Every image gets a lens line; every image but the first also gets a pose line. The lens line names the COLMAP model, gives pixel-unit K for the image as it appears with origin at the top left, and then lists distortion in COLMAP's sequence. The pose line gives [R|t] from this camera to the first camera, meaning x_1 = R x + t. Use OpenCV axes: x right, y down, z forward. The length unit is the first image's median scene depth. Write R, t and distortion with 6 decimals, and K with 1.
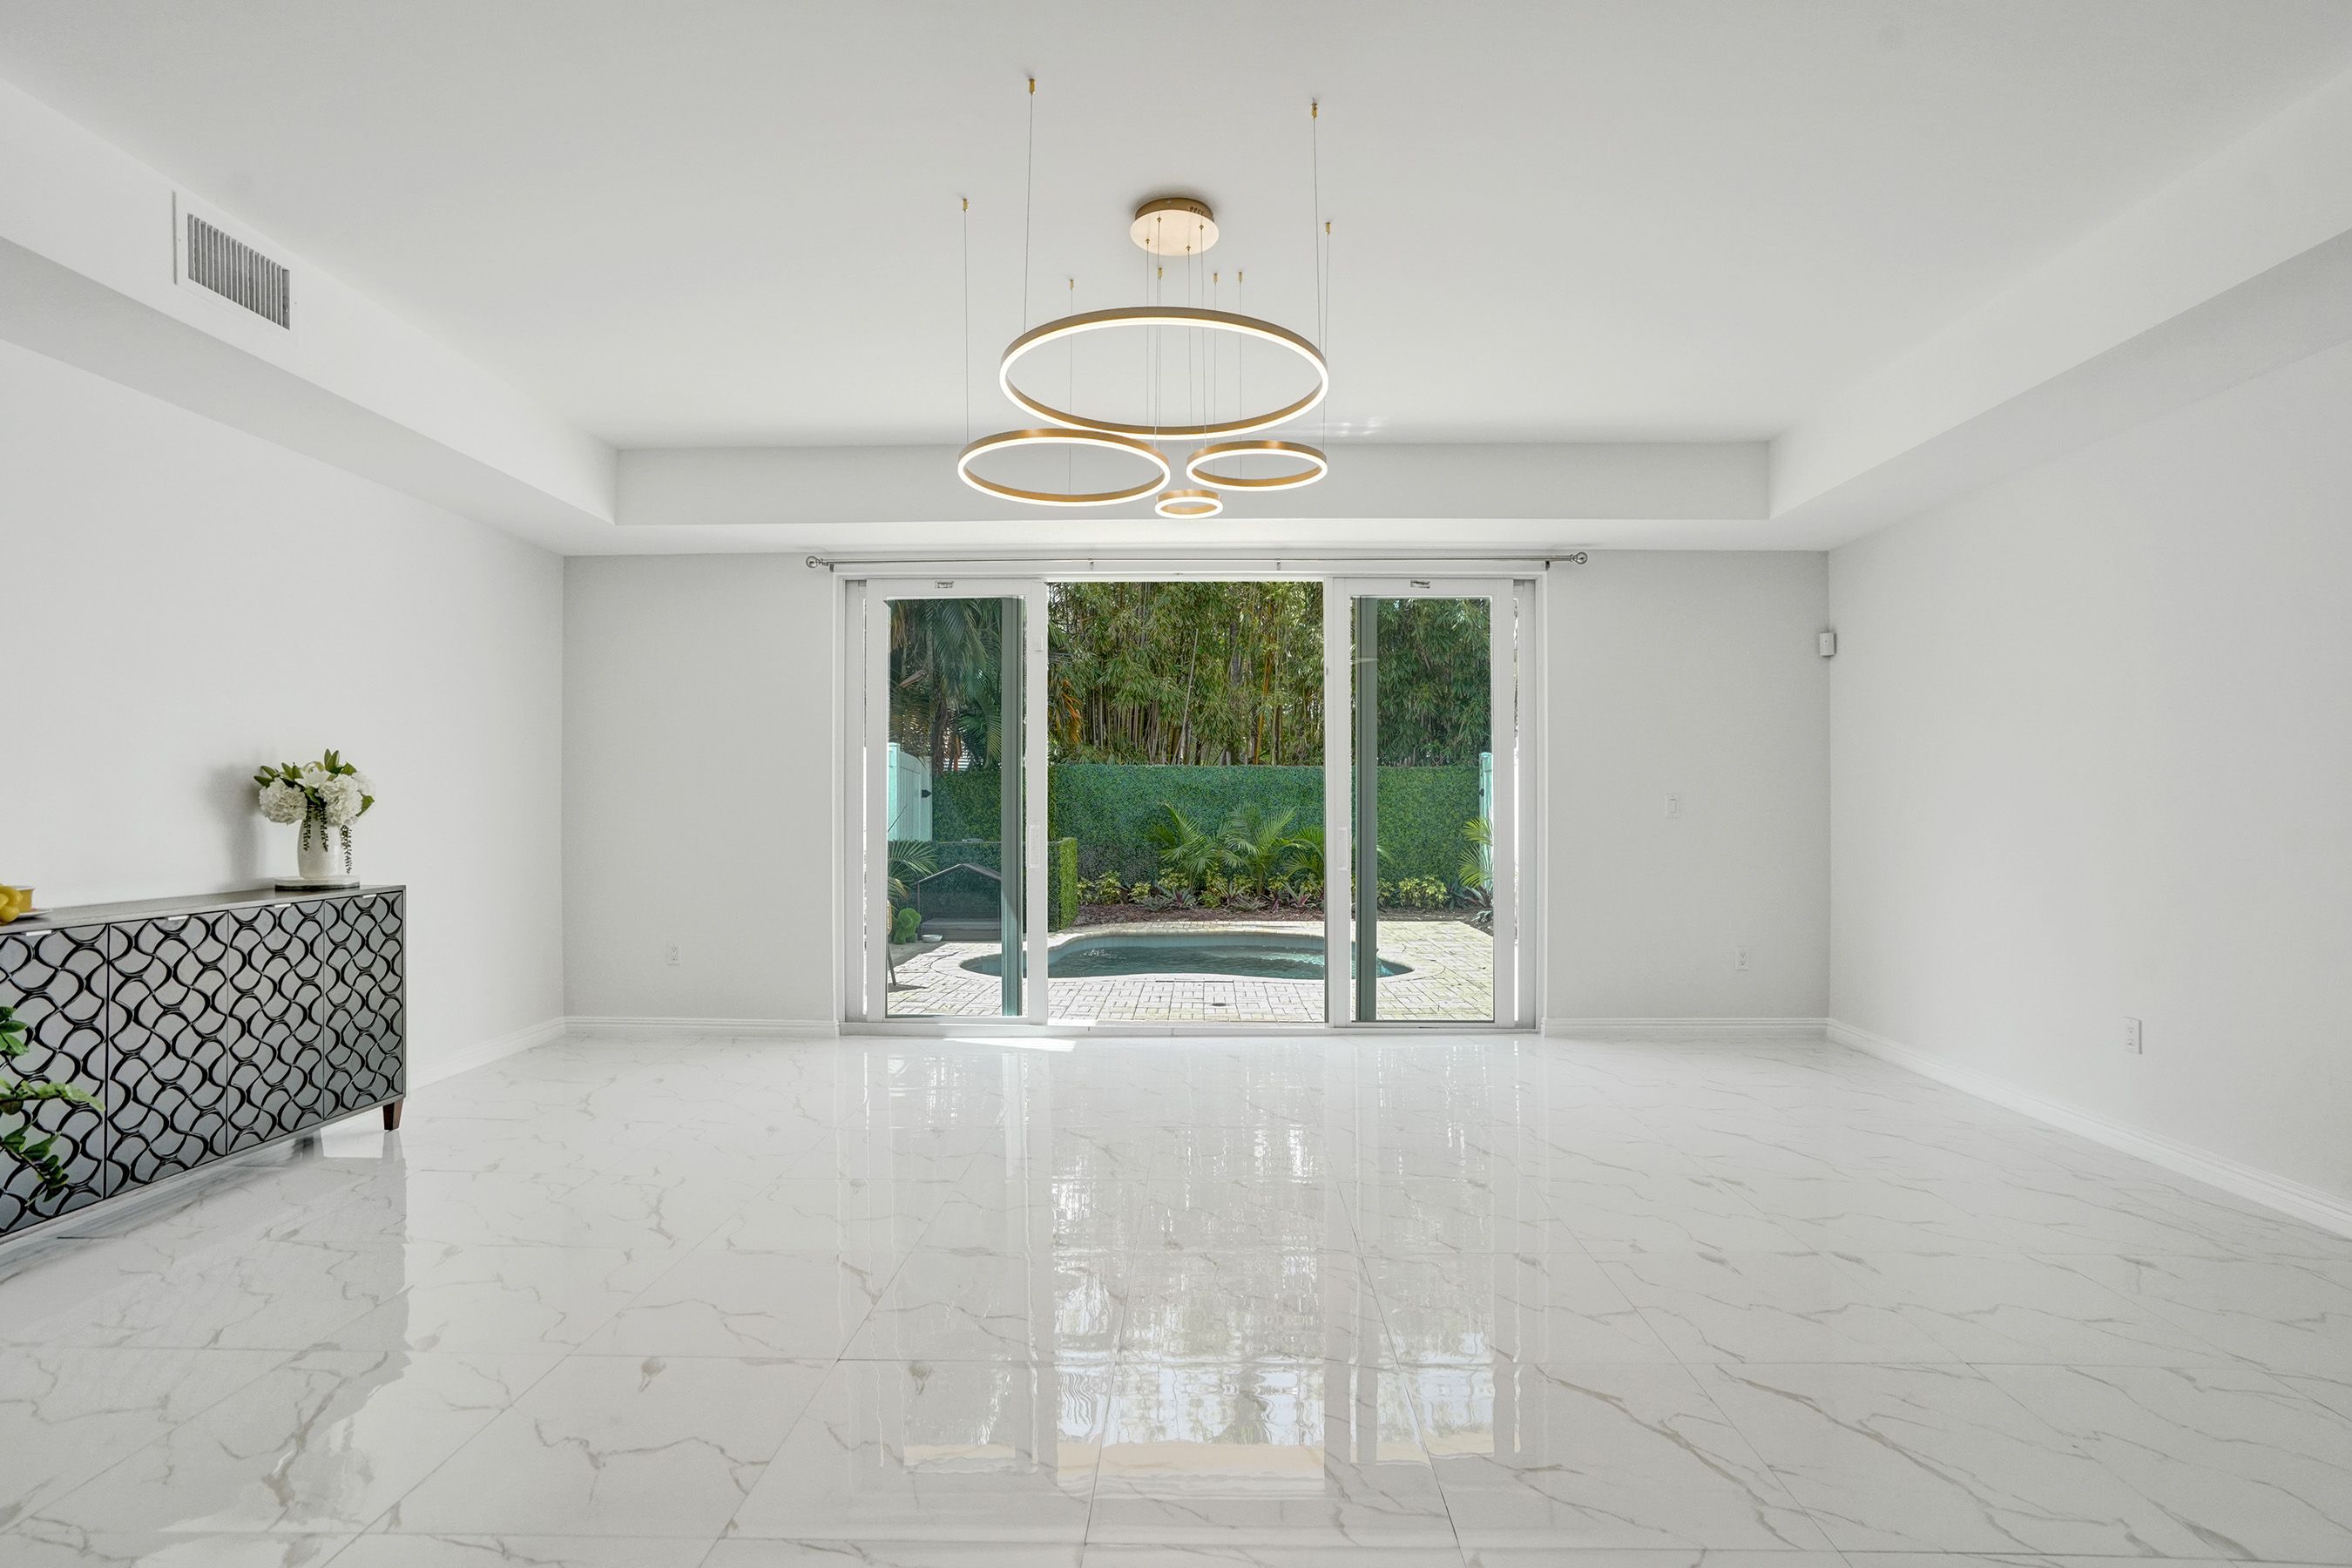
lens RADIAL K [[1126.4, 0, 1170.2], [0, 1126.4, 800.4], [0, 0, 1]] dist [-0.029271, 0.000579]
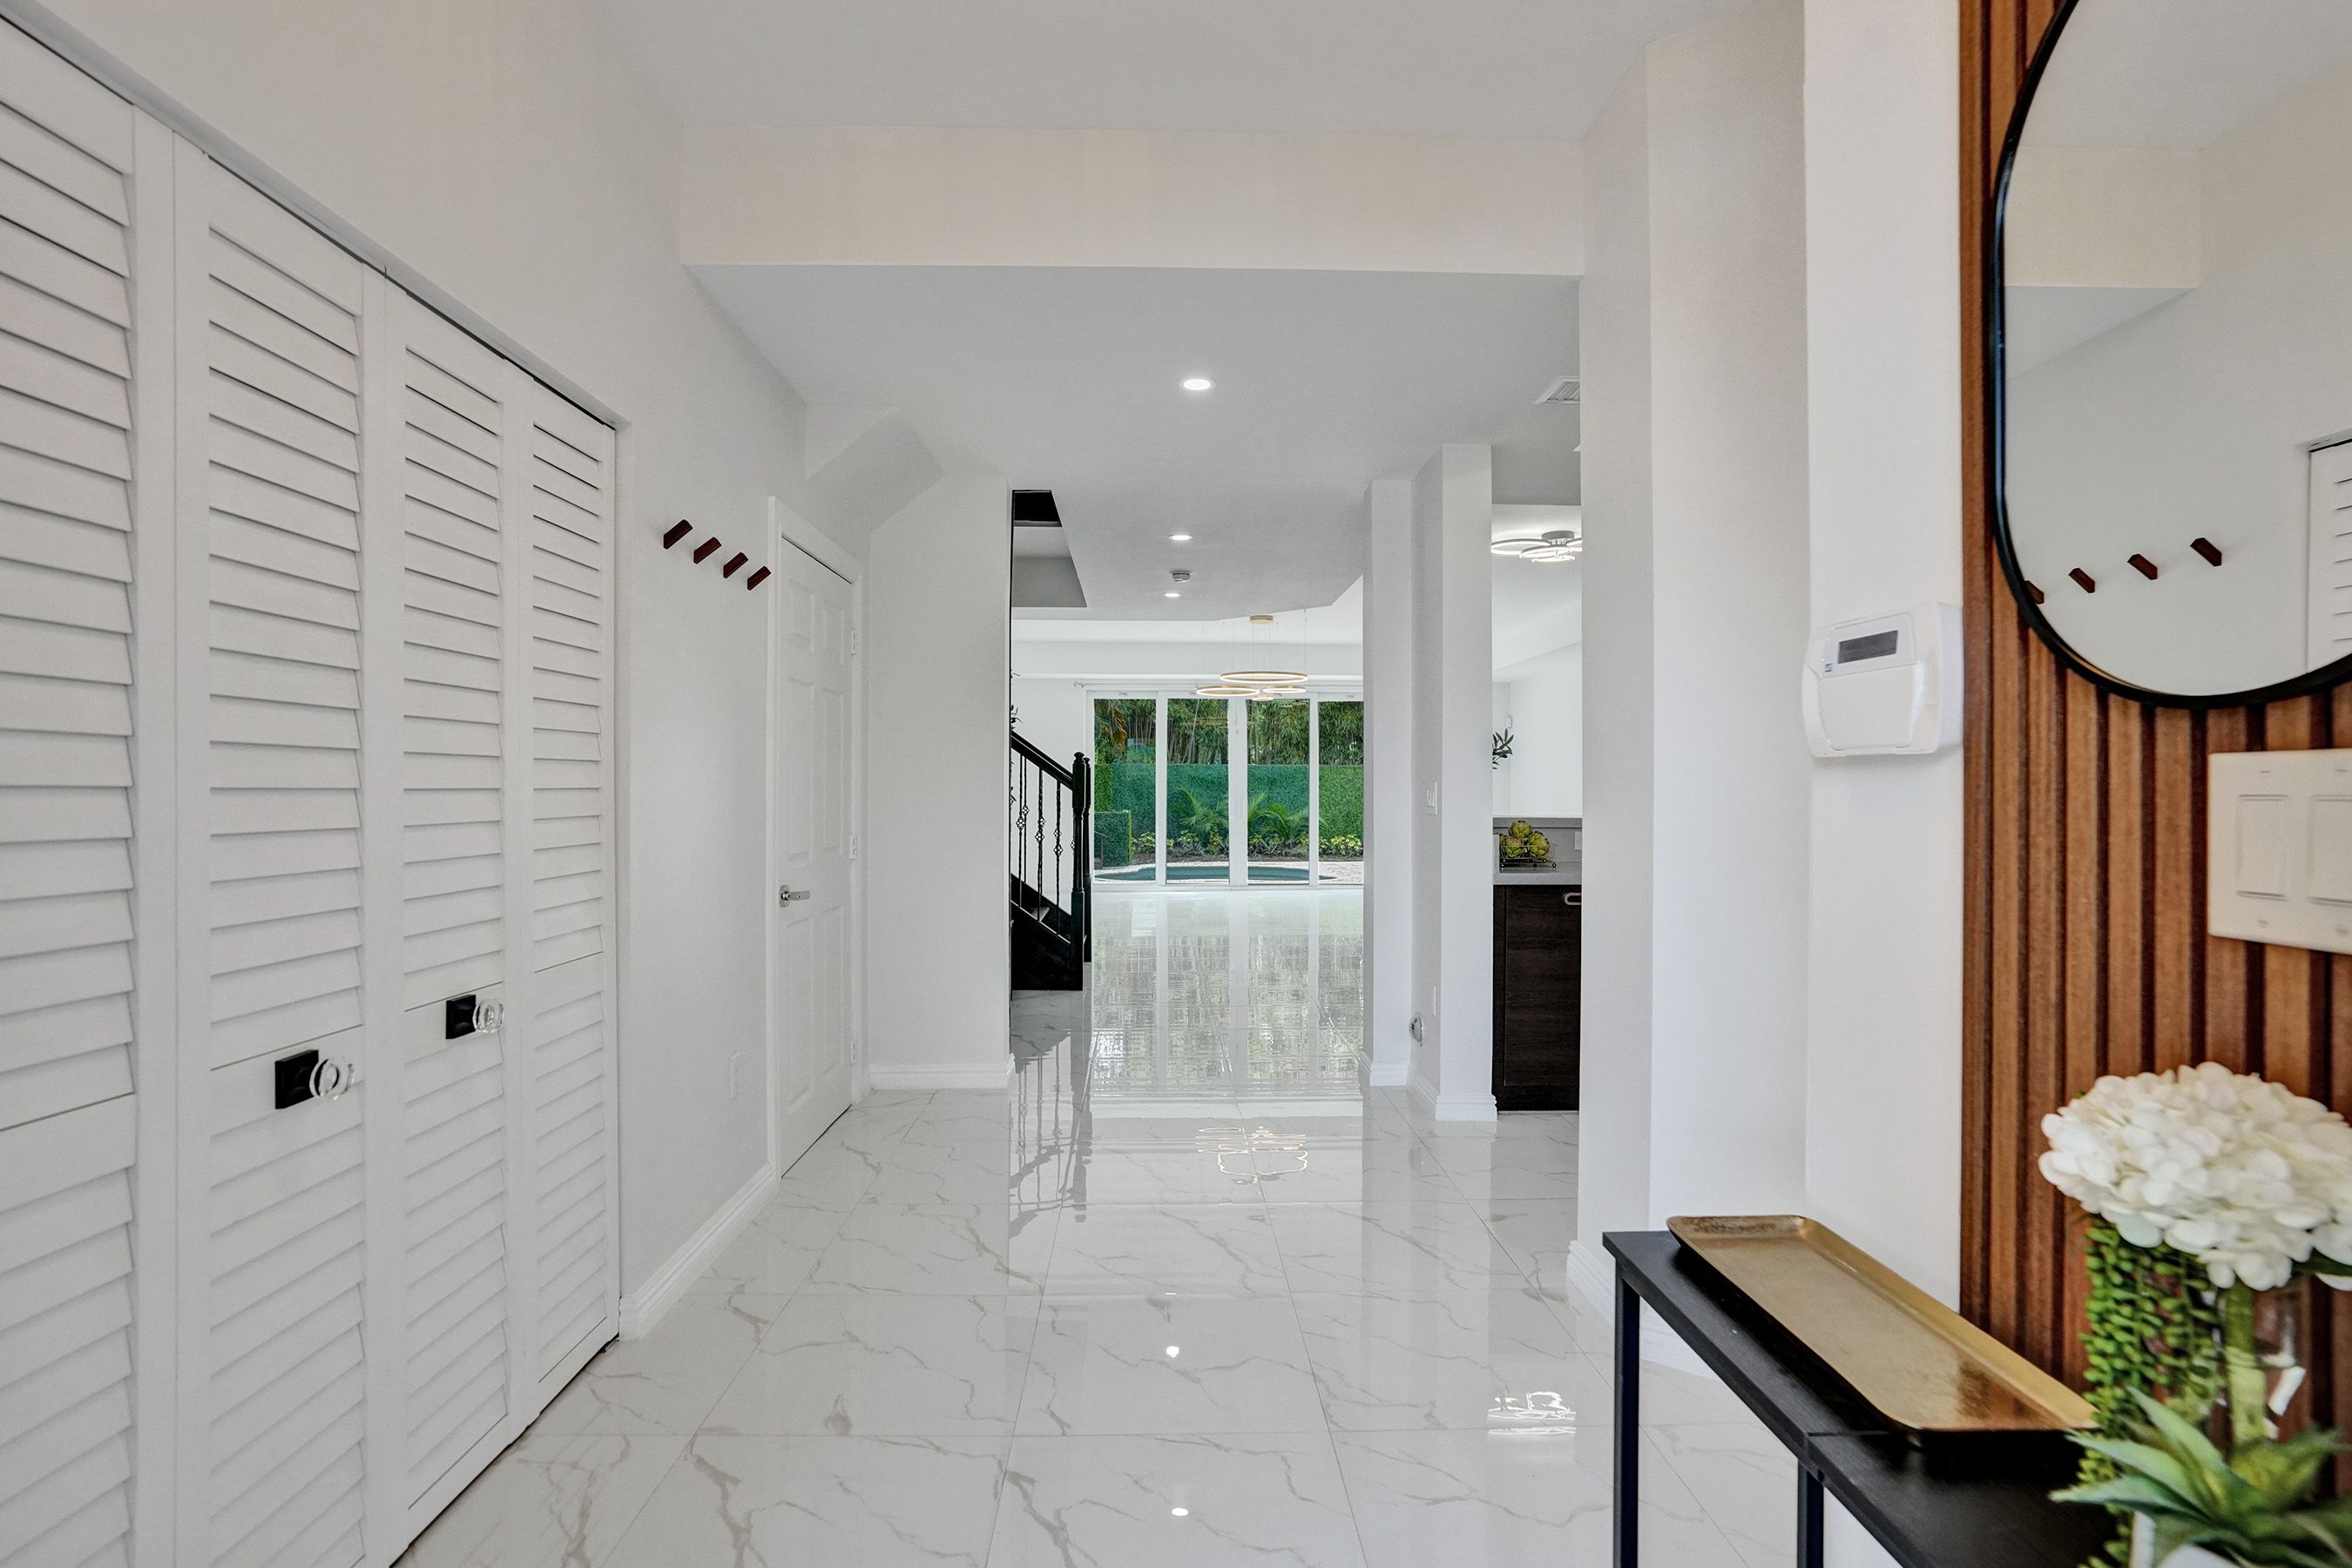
lens RADIAL K [[1130.8, 0, 1176.0], [0, 1130.8, 784.0], [0, 0, 1]] dist [-0.027126, 0.001798]
pose [[0.998213, 0.002696, 0.059689, -0.108991], [-0.002959, 0.999986, 0.004308, -0.010481], [-0.059677, -0.004477, 0.998208, -0.570073]]
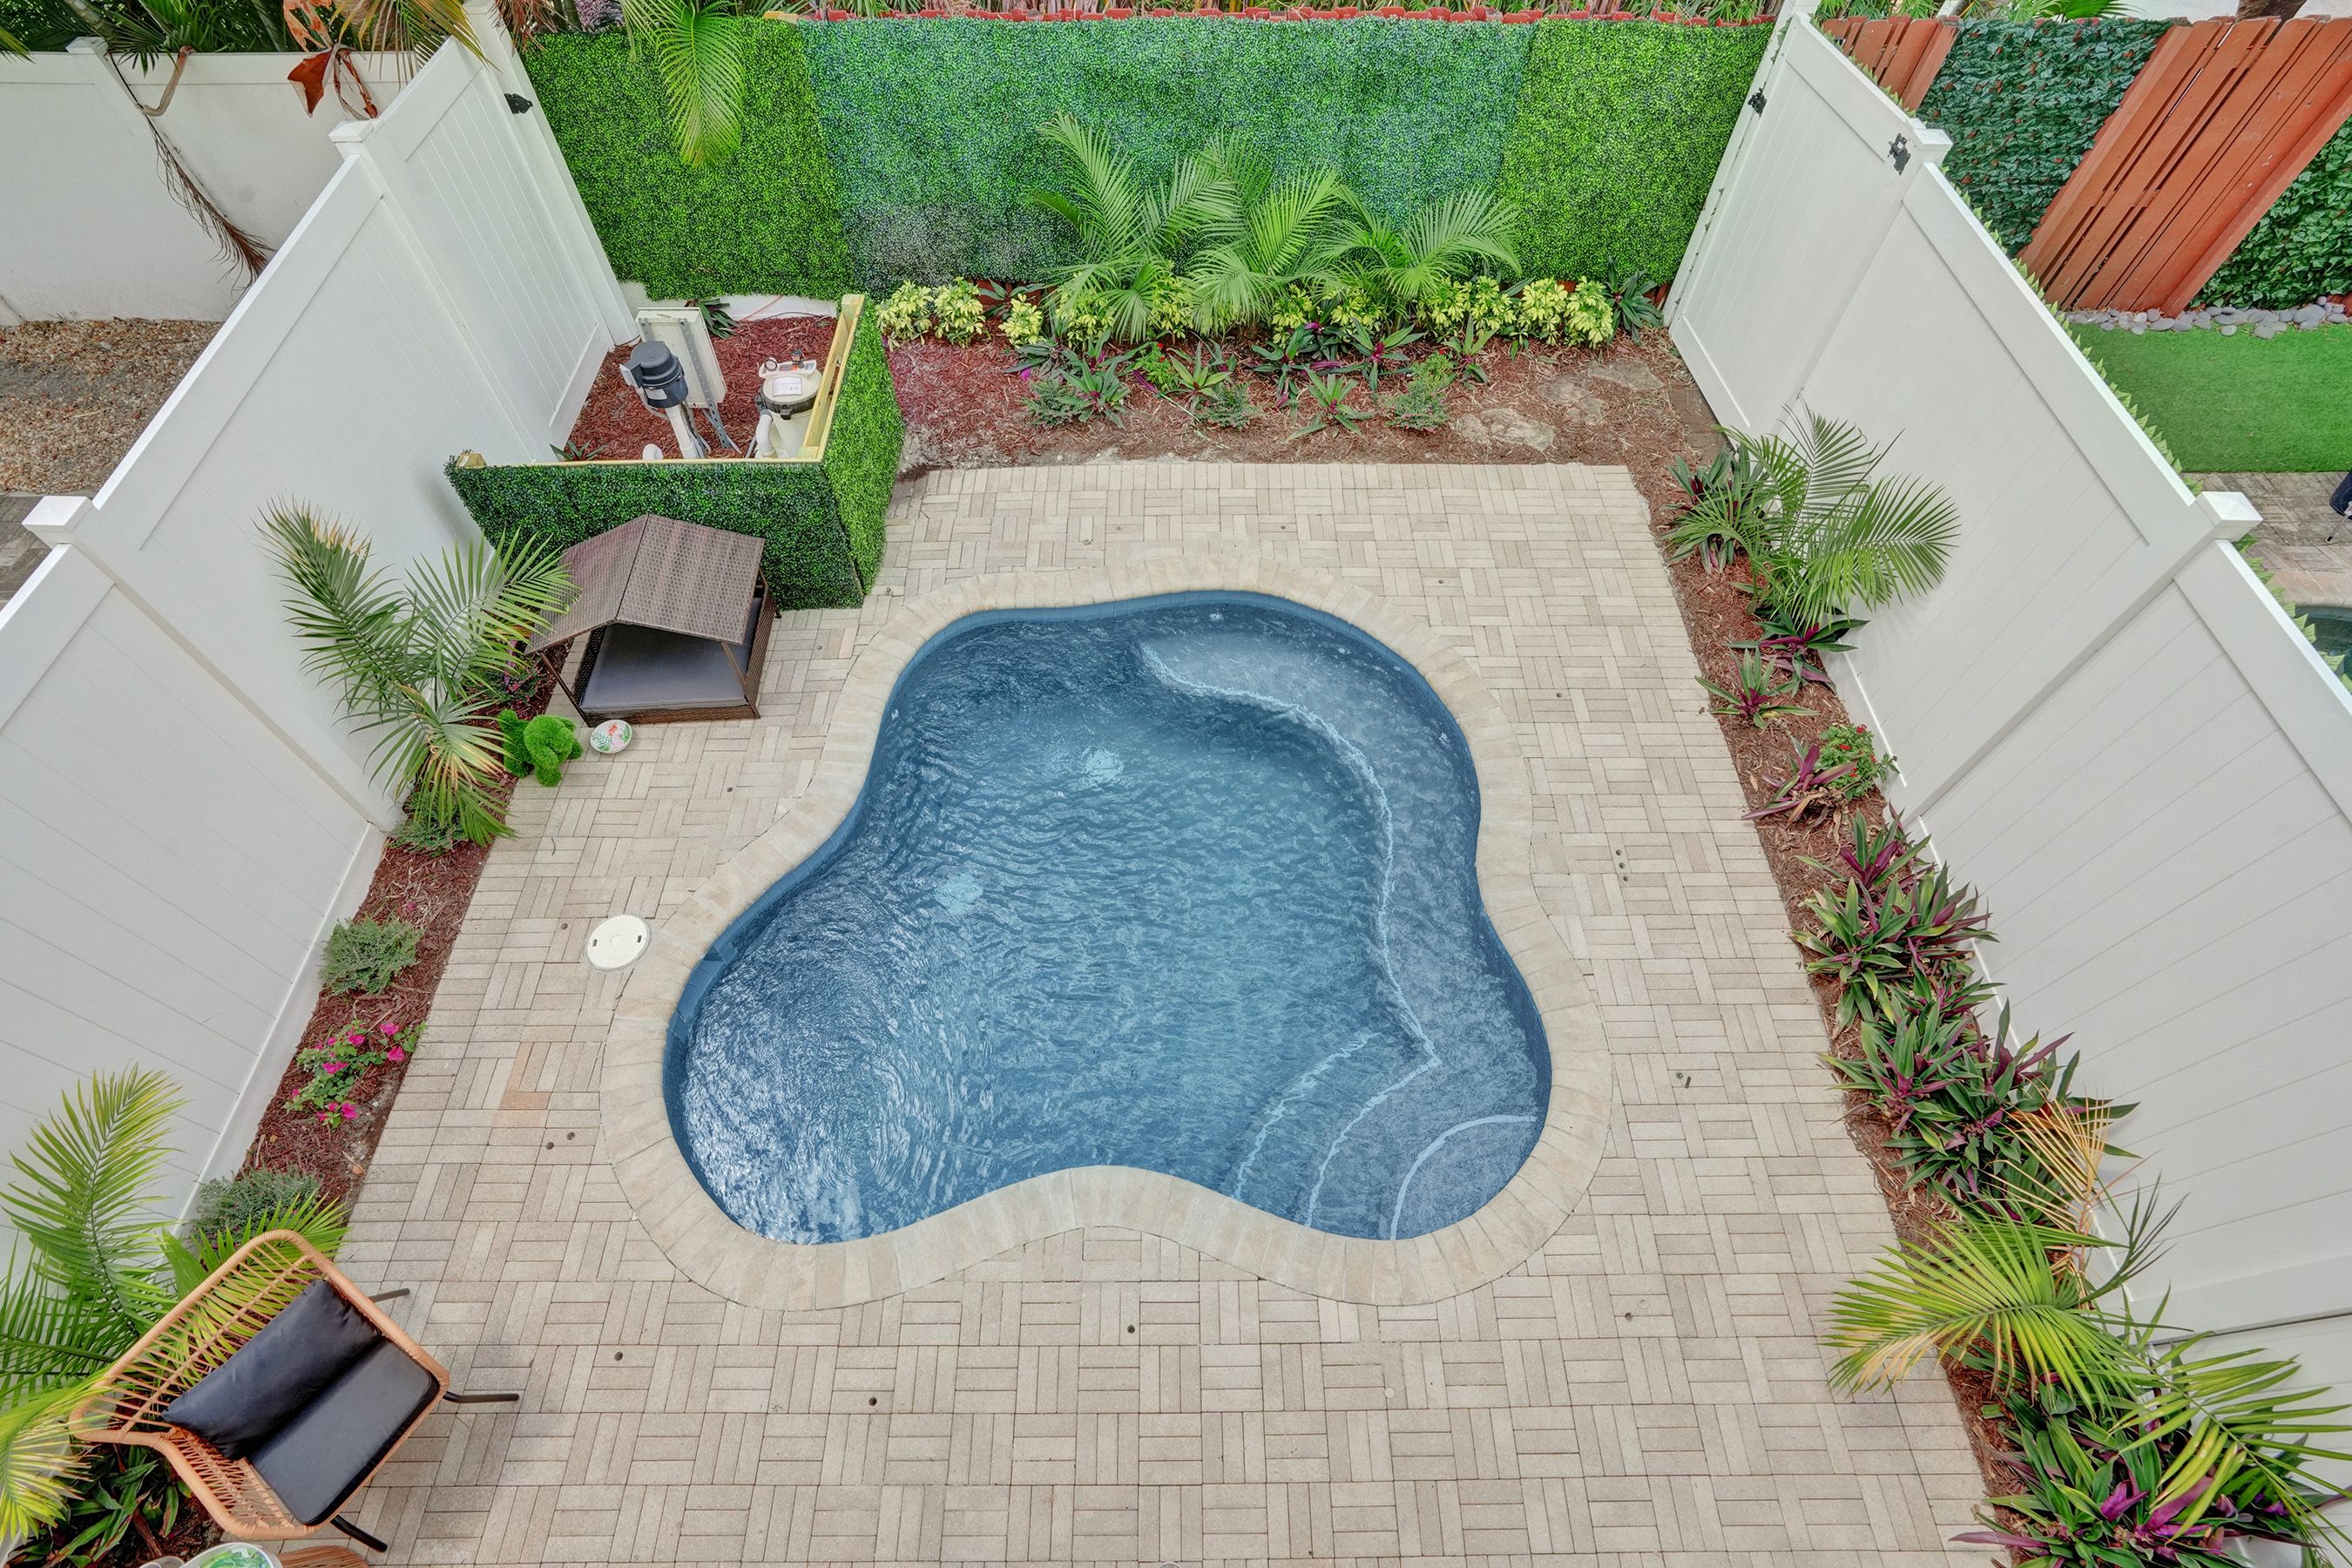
lens RADIAL K [[1099.5, 0, 1176.0], [0, 1099.5, 784.0], [0, 0, 1]] dist [-0.038327, 0.000242]
pose [[0.999138, -0.032767, 0.025490, 0.023799], [-0.003024, 0.554930, 0.831892, -0.217642], [-0.041404, -0.831252, 0.554352, 0.550283]]
